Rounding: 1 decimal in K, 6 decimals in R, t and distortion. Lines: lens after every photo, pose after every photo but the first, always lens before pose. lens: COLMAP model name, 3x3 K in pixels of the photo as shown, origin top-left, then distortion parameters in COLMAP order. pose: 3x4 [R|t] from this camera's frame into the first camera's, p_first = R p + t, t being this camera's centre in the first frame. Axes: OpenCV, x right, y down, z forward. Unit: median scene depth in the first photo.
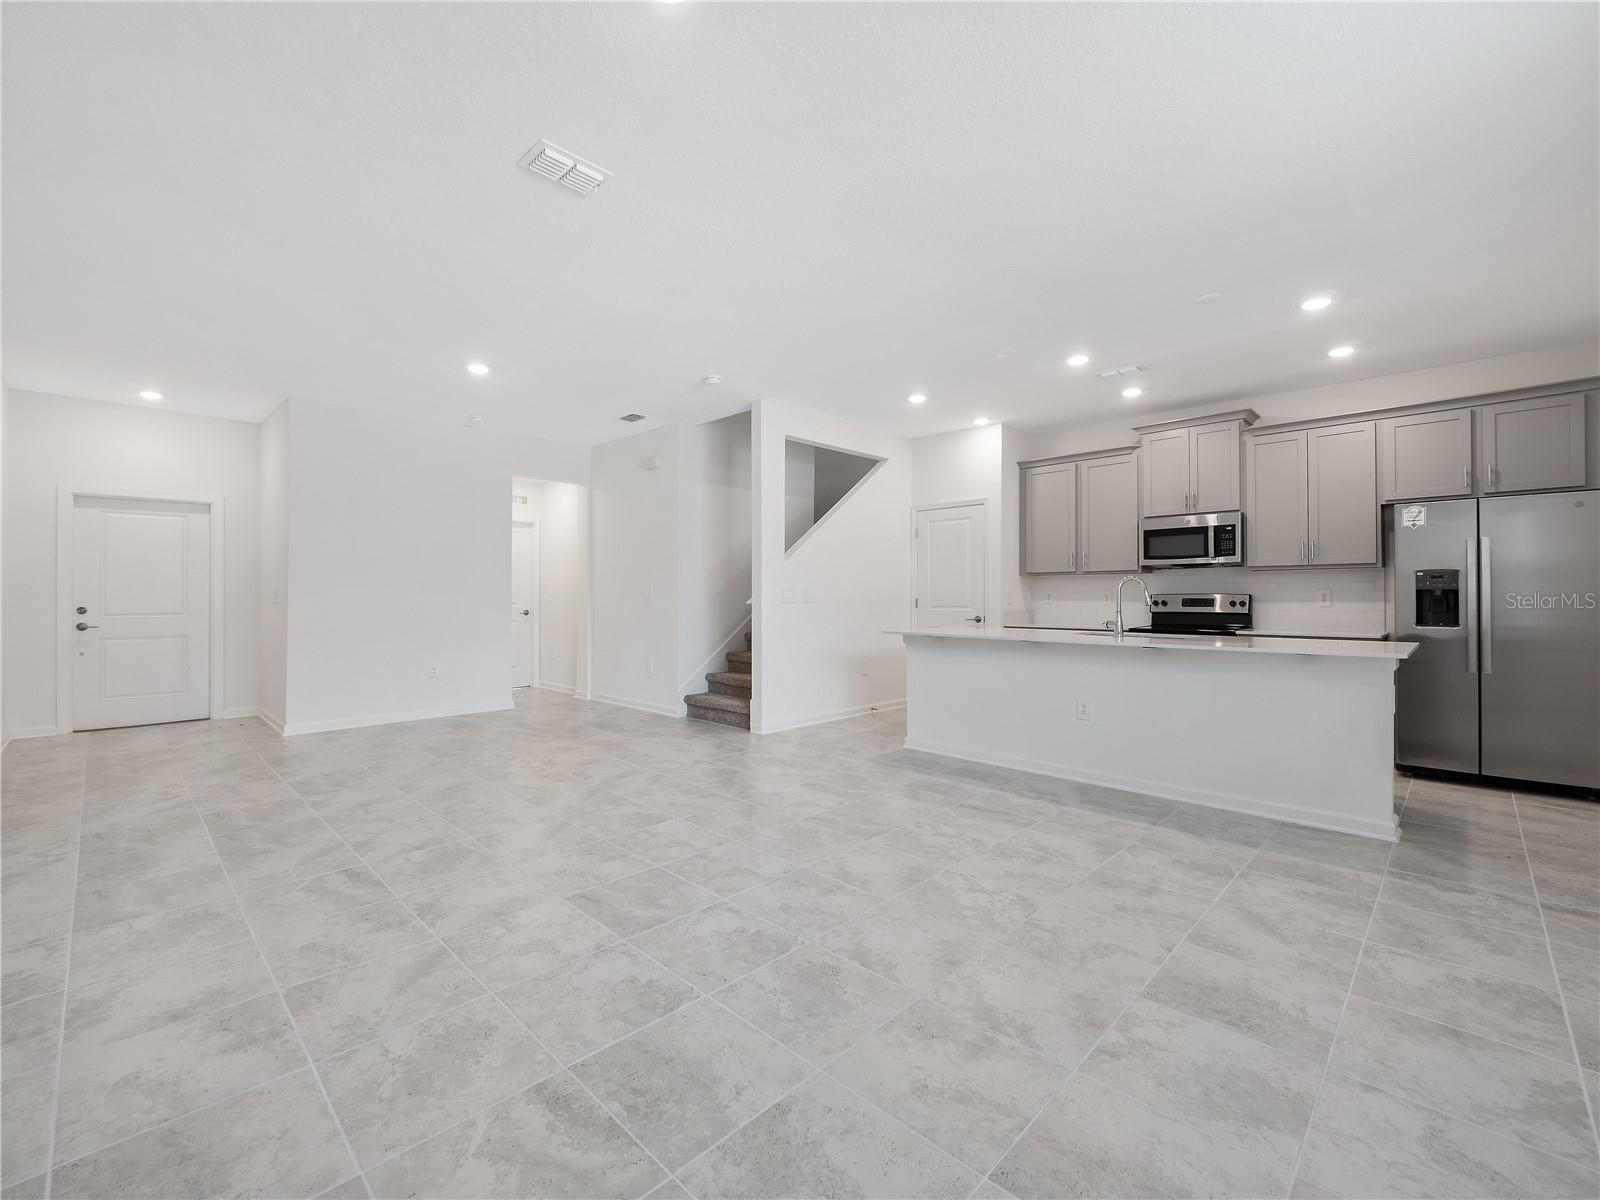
lens RADIAL K [[677.4, 0, 786.0], [0, 677.4, 598.6], [0, 0, 1]] dist [0.012319, -0.004513]
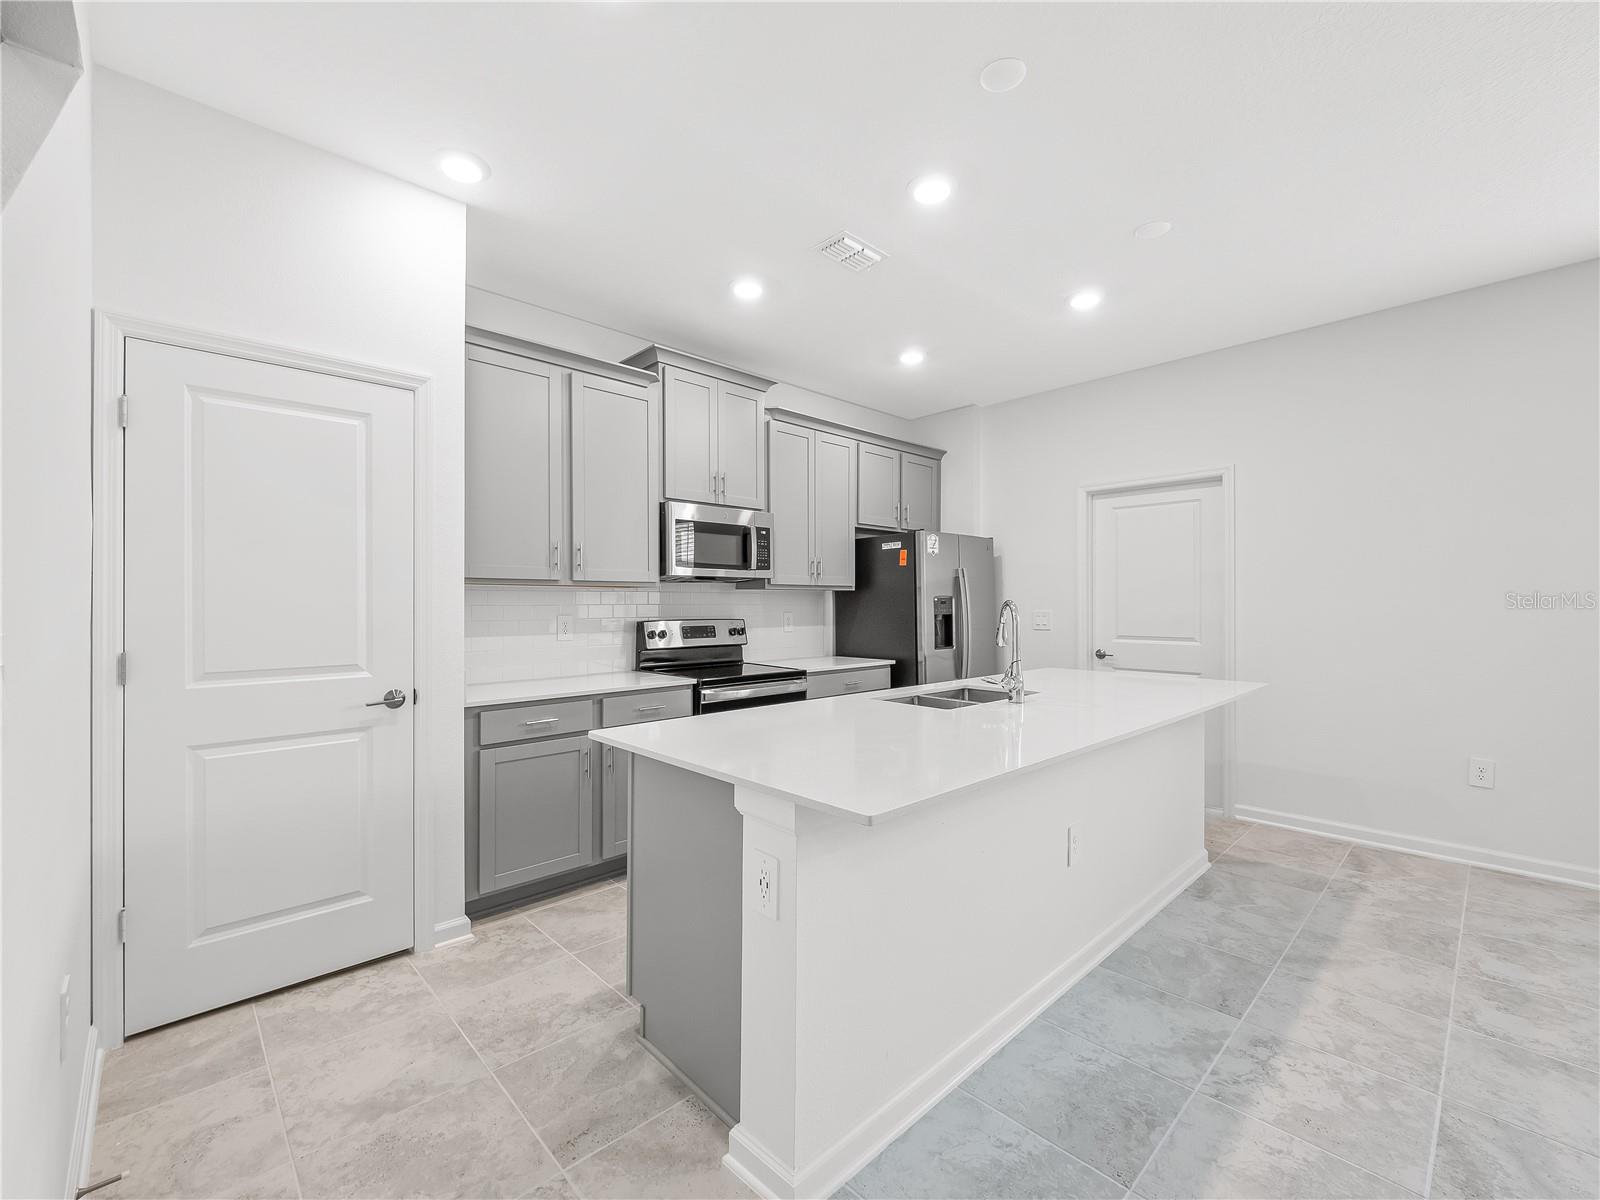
lens RADIAL K [[677.4, 0, 786.0], [0, 677.4, 598.6], [0, 0, 1]] dist [0.012319, -0.004513]
pose [[0.037827, 0.008937, 0.999244, -0.125341], [0.006348, 0.999938, -0.009184, -0.031417], [-0.999264, 0.006690, 0.037768, 1.267706]]
